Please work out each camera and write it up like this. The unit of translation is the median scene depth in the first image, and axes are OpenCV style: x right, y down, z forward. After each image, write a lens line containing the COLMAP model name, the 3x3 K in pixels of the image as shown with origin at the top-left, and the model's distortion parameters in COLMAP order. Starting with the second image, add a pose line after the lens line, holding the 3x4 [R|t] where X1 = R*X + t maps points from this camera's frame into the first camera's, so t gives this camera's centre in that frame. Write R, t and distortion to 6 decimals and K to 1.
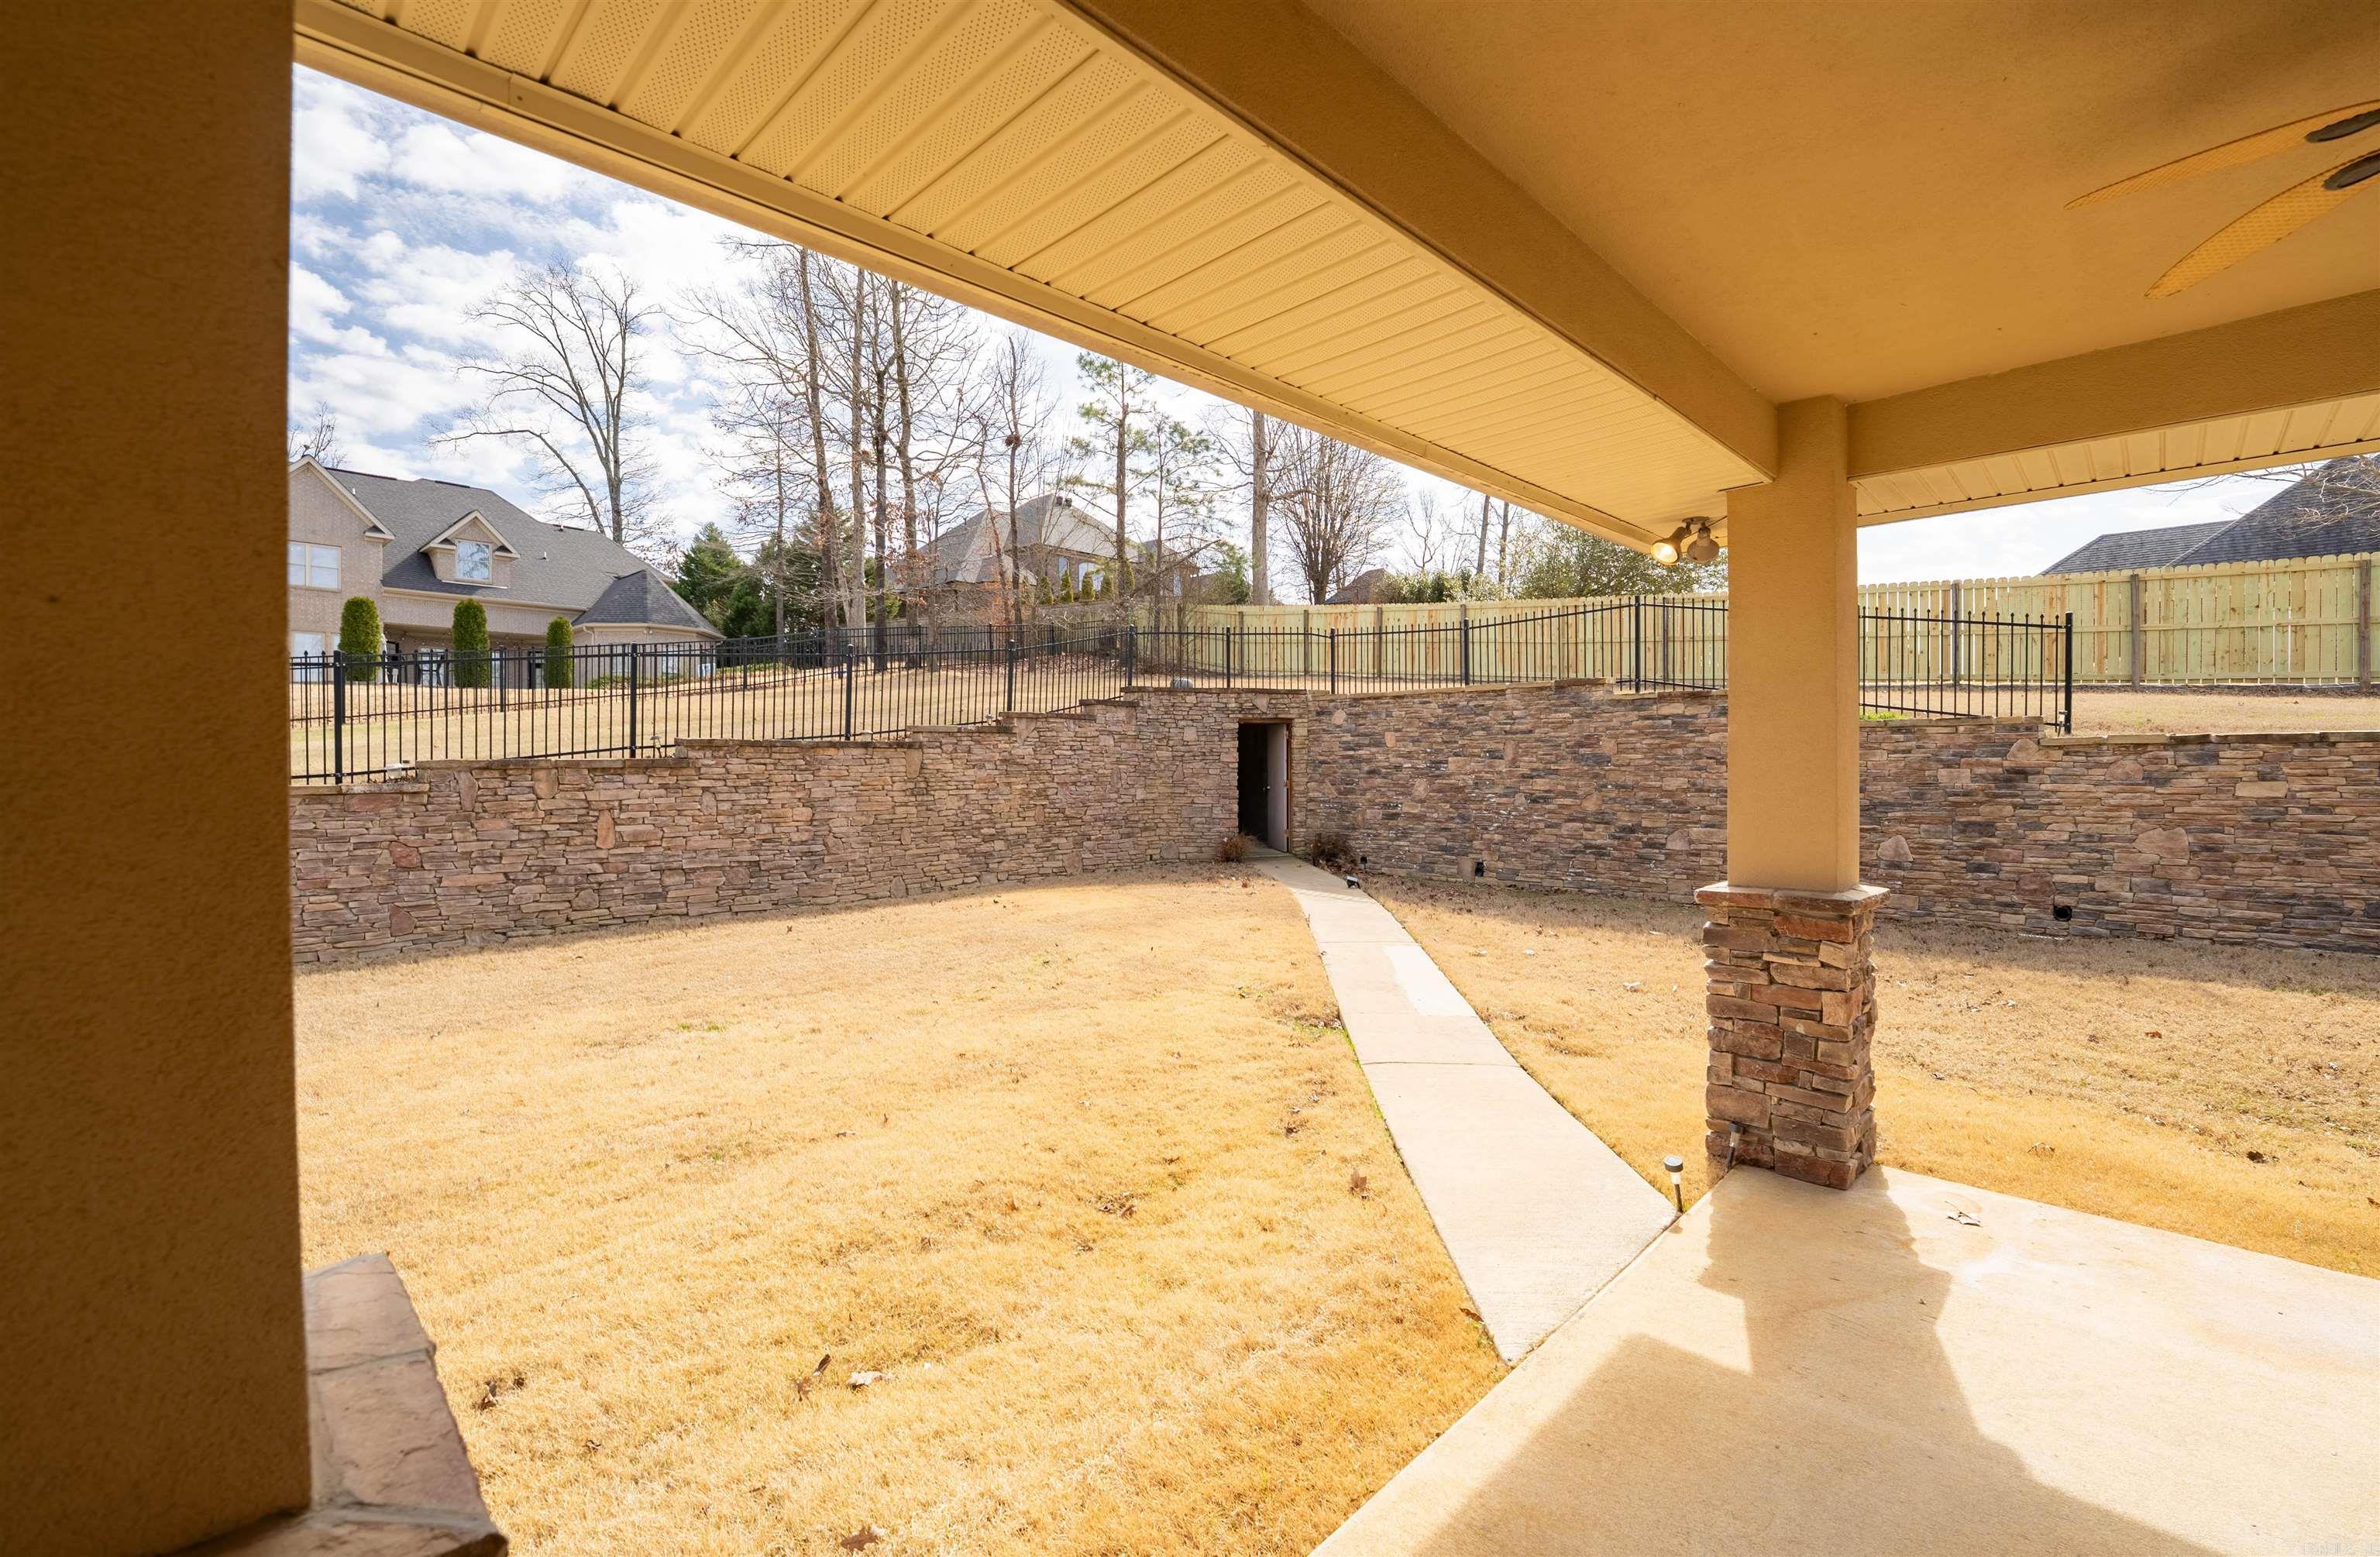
lens RADIAL K [[956.2, 0, 1190.0], [0, 956.2, 778.5], [0, 0, 1]] dist [-0.025942, 0.000051]
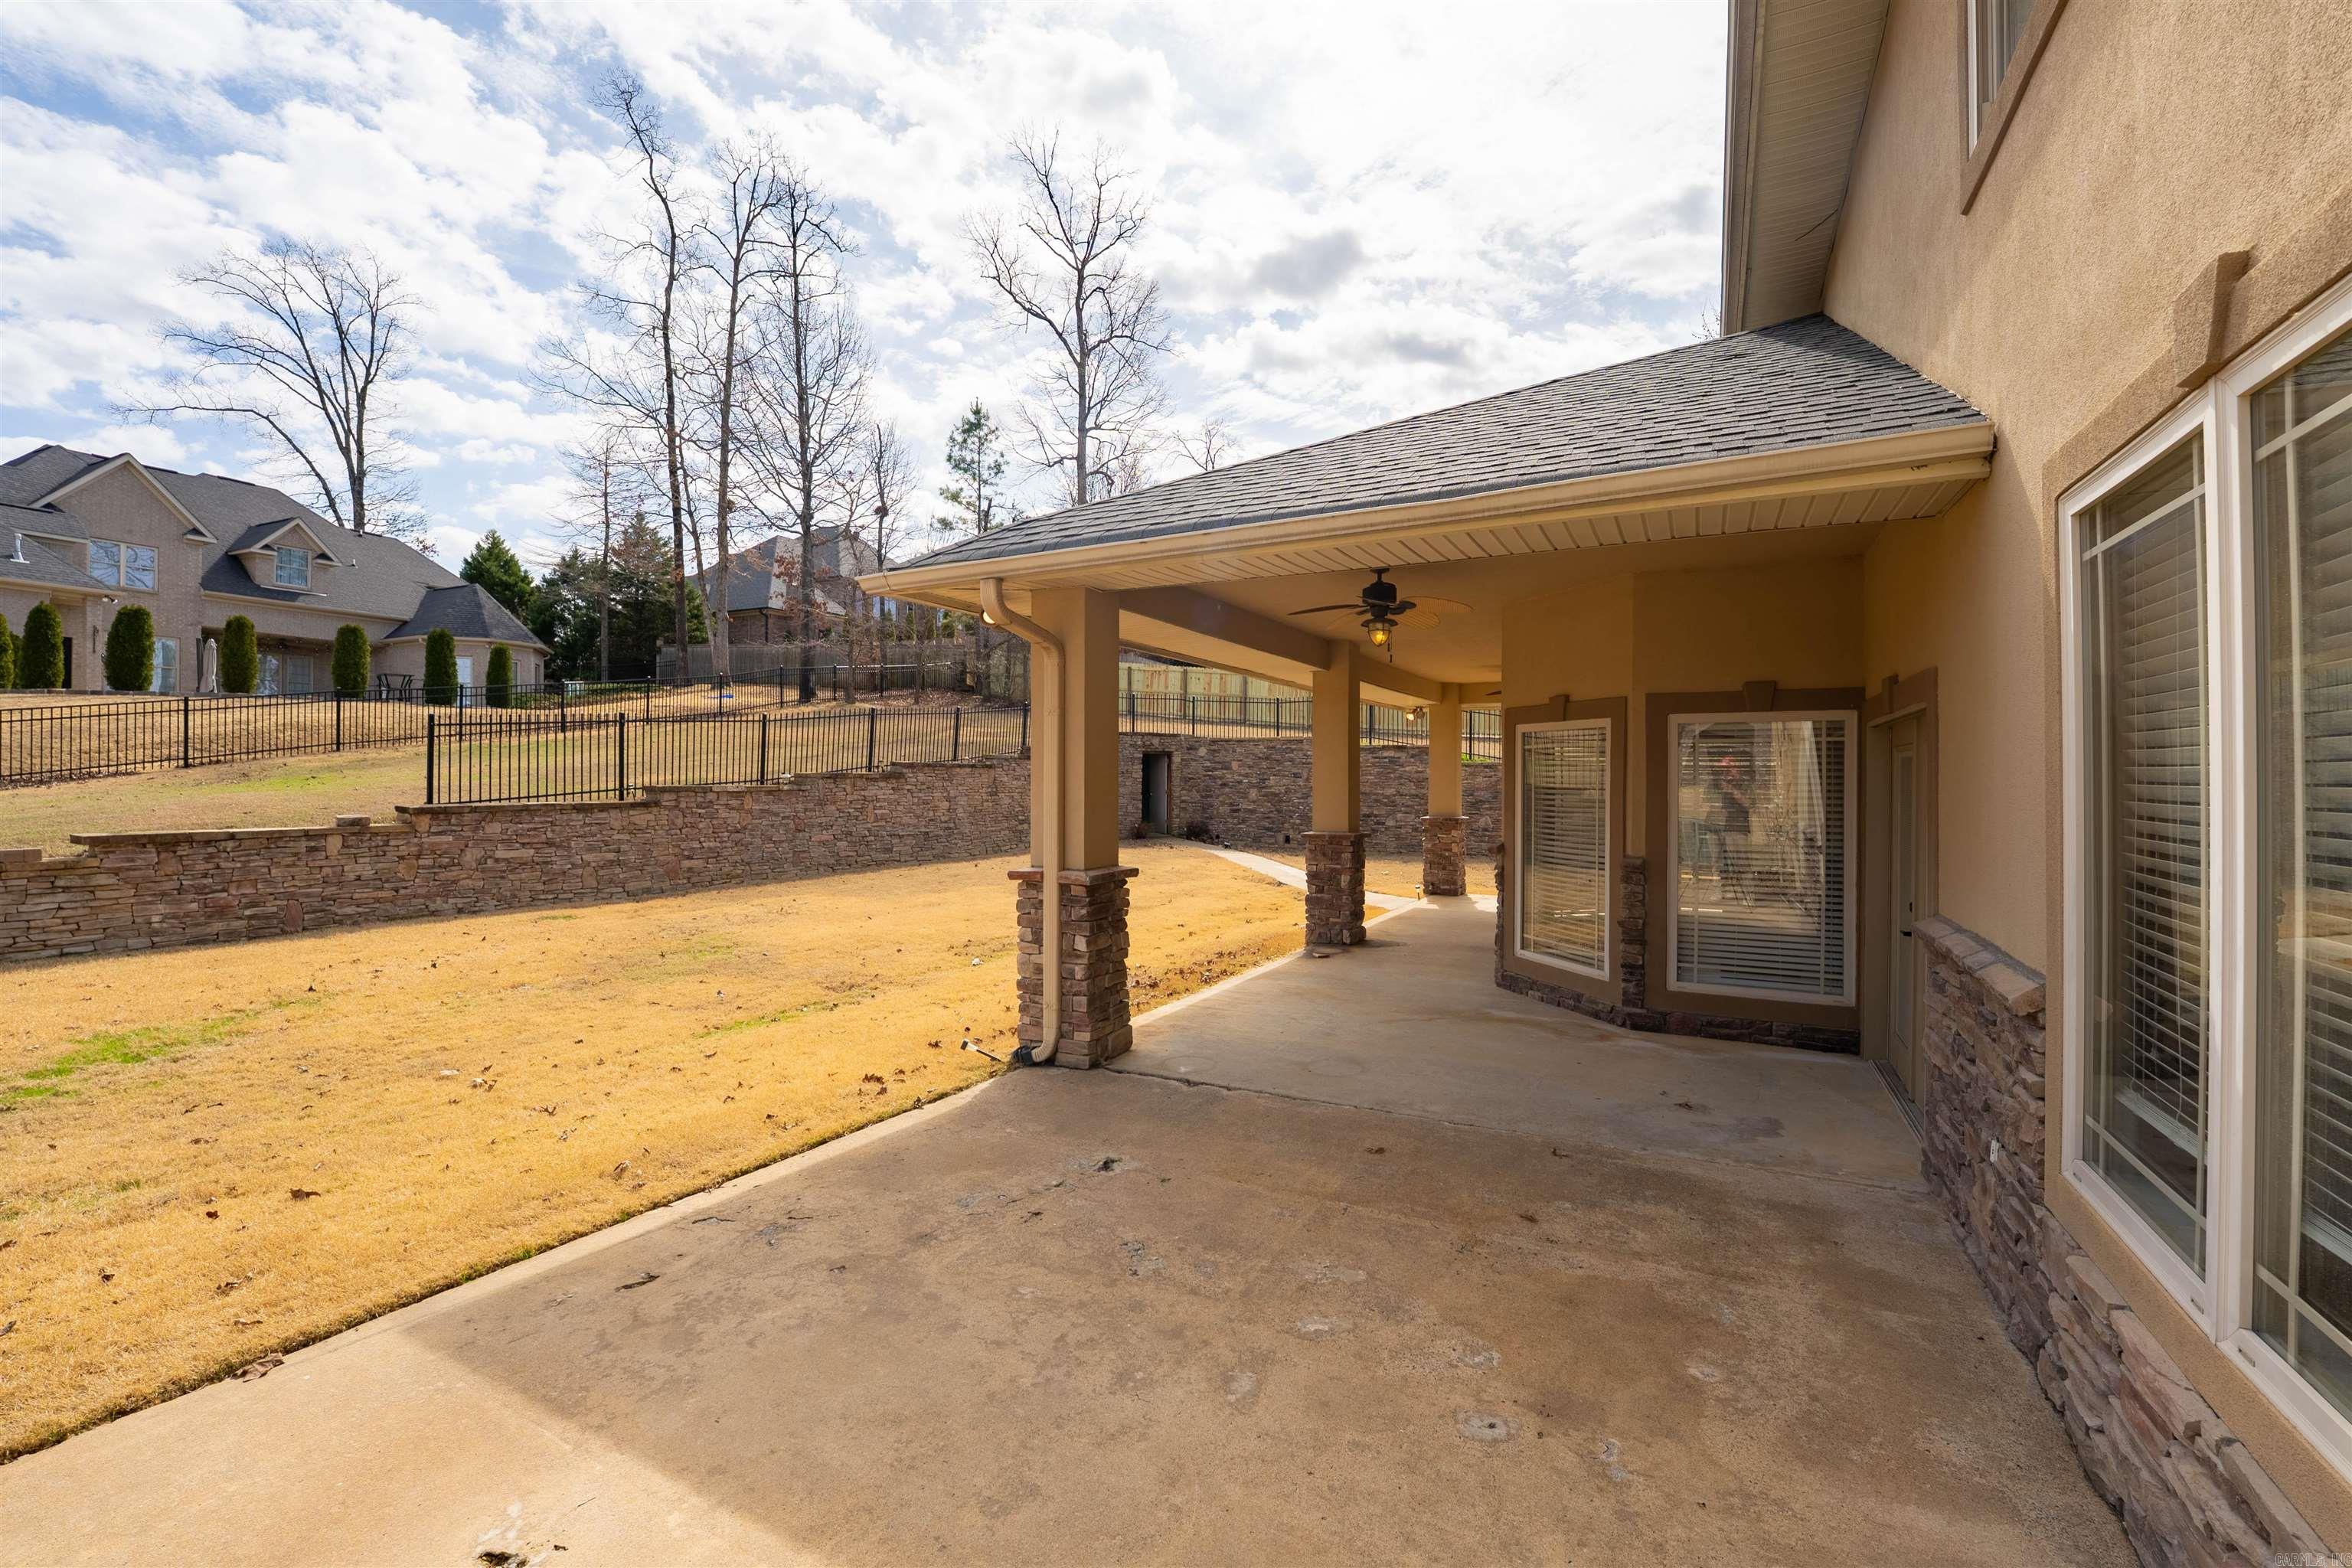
lens RADIAL K [[965.0, 0, 1184.4], [0, 965.0, 782.4], [0, 0, 1]] dist [-0.020601, 0.000374]
pose [[0.952929, 0.009812, 0.303033, -0.384154], [-0.006404, 0.999905, -0.012240, 0.010223], [-0.303125, 0.009723, 0.952901, -0.594058]]
